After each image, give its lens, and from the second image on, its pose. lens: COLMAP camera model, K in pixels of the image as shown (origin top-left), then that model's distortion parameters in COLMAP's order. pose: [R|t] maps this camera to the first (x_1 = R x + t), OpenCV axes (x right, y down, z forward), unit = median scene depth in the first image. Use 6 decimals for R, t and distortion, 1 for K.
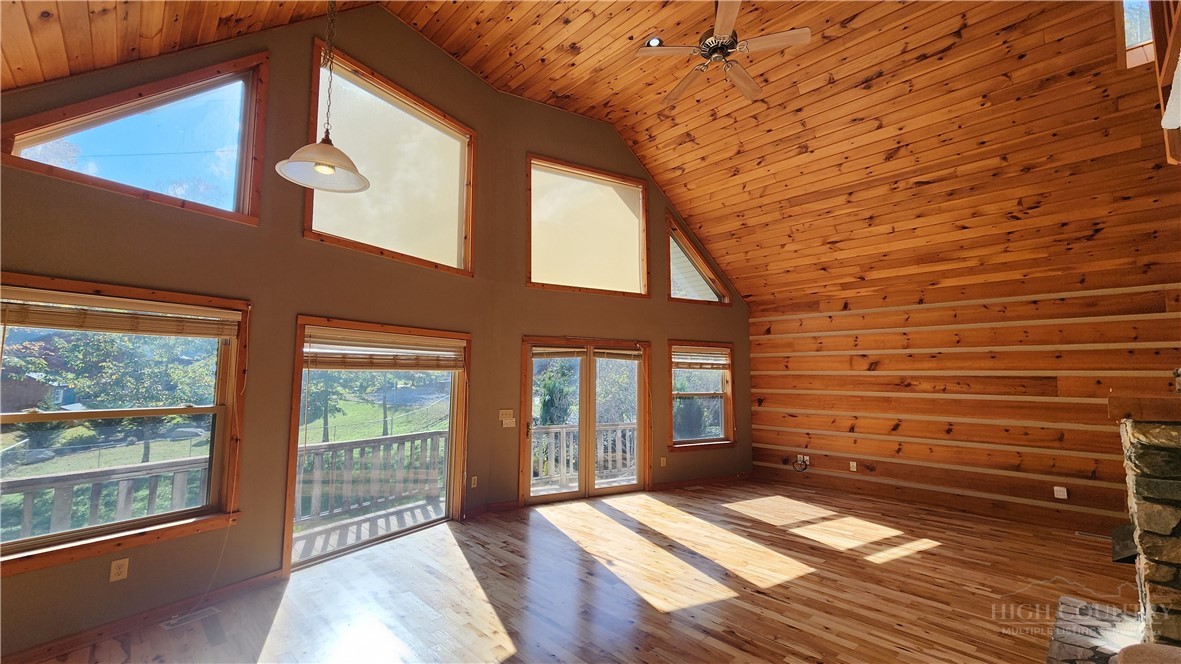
lens RADIAL K [[487.2, 0, 588.7], [0, 487.2, 329.8], [0, 0, 1]] dist [-0.001433, 0.000489]
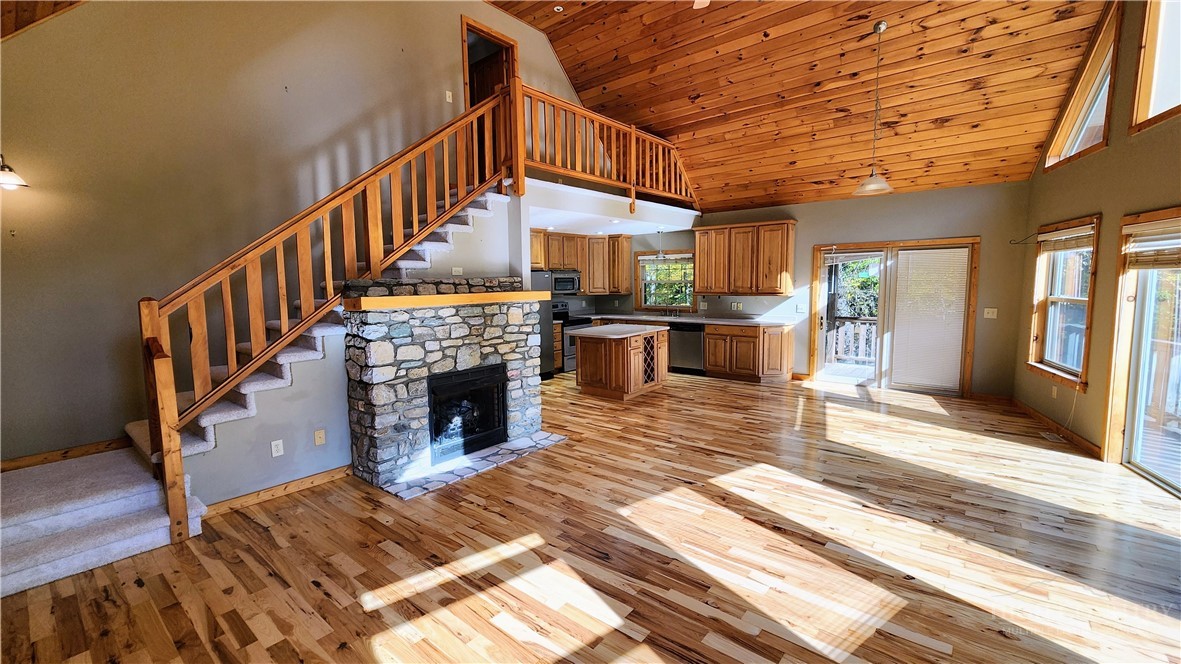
lens RADIAL K [[486.5, 0, 587.1], [0, 486.5, 330.8], [0, 0, 1]] dist [0.001083, 0.000295]
pose [[-0.992816, 0.022777, -0.117467, 0.431672], [0.021875, 0.999721, 0.008962, 0.116868], [0.117638, 0.006328, -0.993036, 1.268129]]
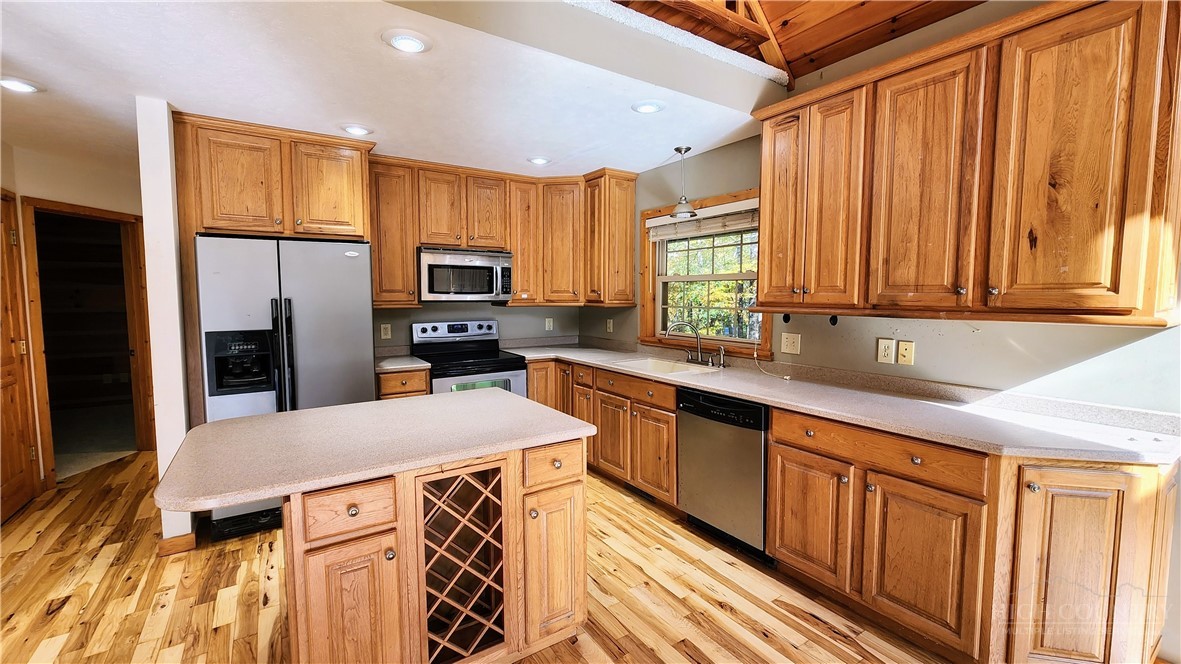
lens RADIAL K [[487.2, 0, 588.7], [0, 487.2, 329.8], [0, 0, 1]] dist [-0.001433, 0.000489]
pose [[-0.984039, -0.019332, 0.176900, 0.027793], [-0.023626, 0.999474, -0.022200, 0.064922], [-0.176378, -0.026025, -0.983978, 0.396339]]
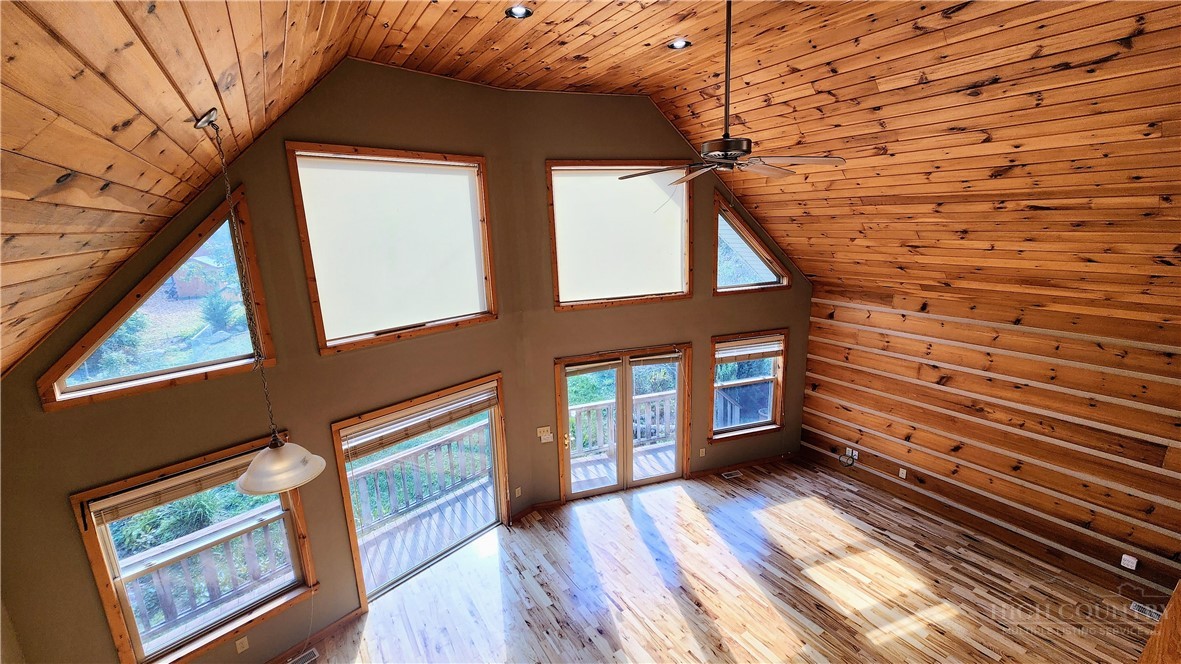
lens RADIAL K [[483.7, 0, 586.1], [0, 483.7, 330.9], [0, 0, 1]] dist [-0.001181, 0.000222]
pose [[0.980679, 0.007286, -0.195489, 0.130779], [0.056010, 0.947014, 0.316271, -0.372227], [0.187436, -0.321110, 0.928308, 0.097959]]
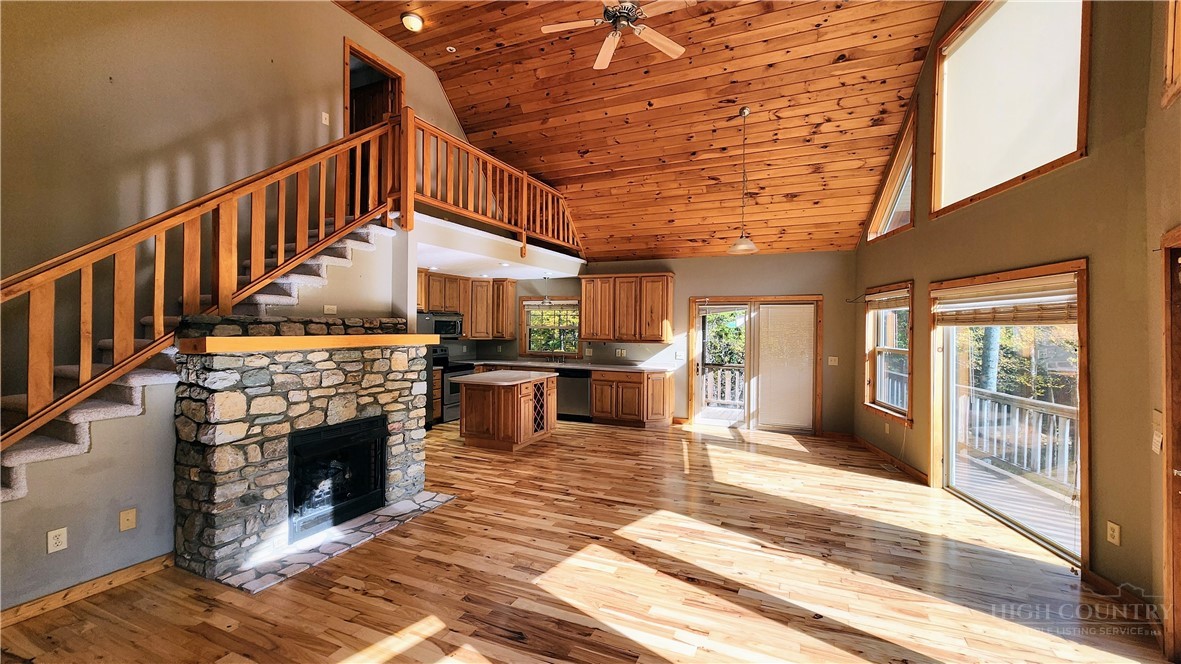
lens RADIAL K [[487.2, 0, 588.7], [0, 487.2, 329.8], [0, 0, 1]] dist [-0.001433, 0.000489]
pose [[-0.926325, -0.010067, -0.376591, 0.469031], [0.022135, 0.996461, -0.081085, 0.115432], [0.376075, -0.083447, -0.922824, 1.227803]]
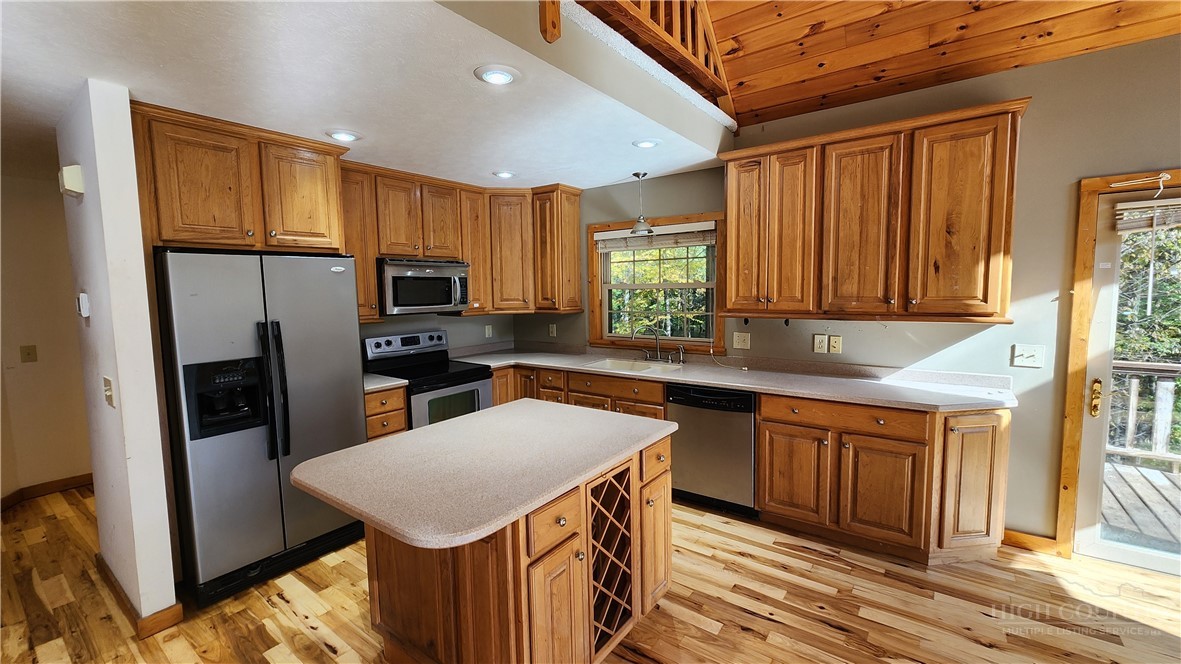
lens RADIAL K [[483.7, 0, 586.1], [0, 483.7, 330.9], [0, 0, 1]] dist [-0.001181, 0.000222]
pose [[-0.985599, 0.025745, -0.167127, 0.215605], [0.027436, 0.999593, -0.007819, 0.049273], [0.166858, -0.012292, -0.985904, 0.443552]]
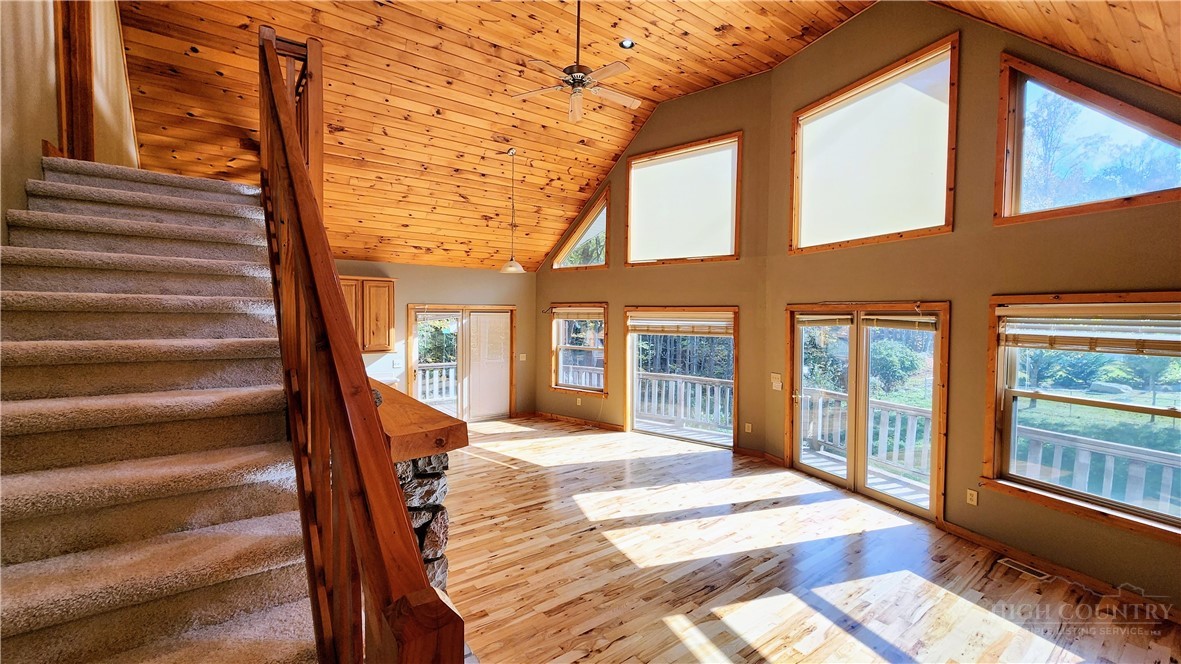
lens RADIAL K [[486.5, 0, 587.1], [0, 486.5, 330.8], [0, 0, 1]] dist [0.001083, 0.000295]
pose [[-0.121176, 0.028546, -0.992220, 0.963327], [0.086471, 0.996090, 0.018097, 0.012689], [0.988858, -0.083605, -0.123171, 0.732070]]
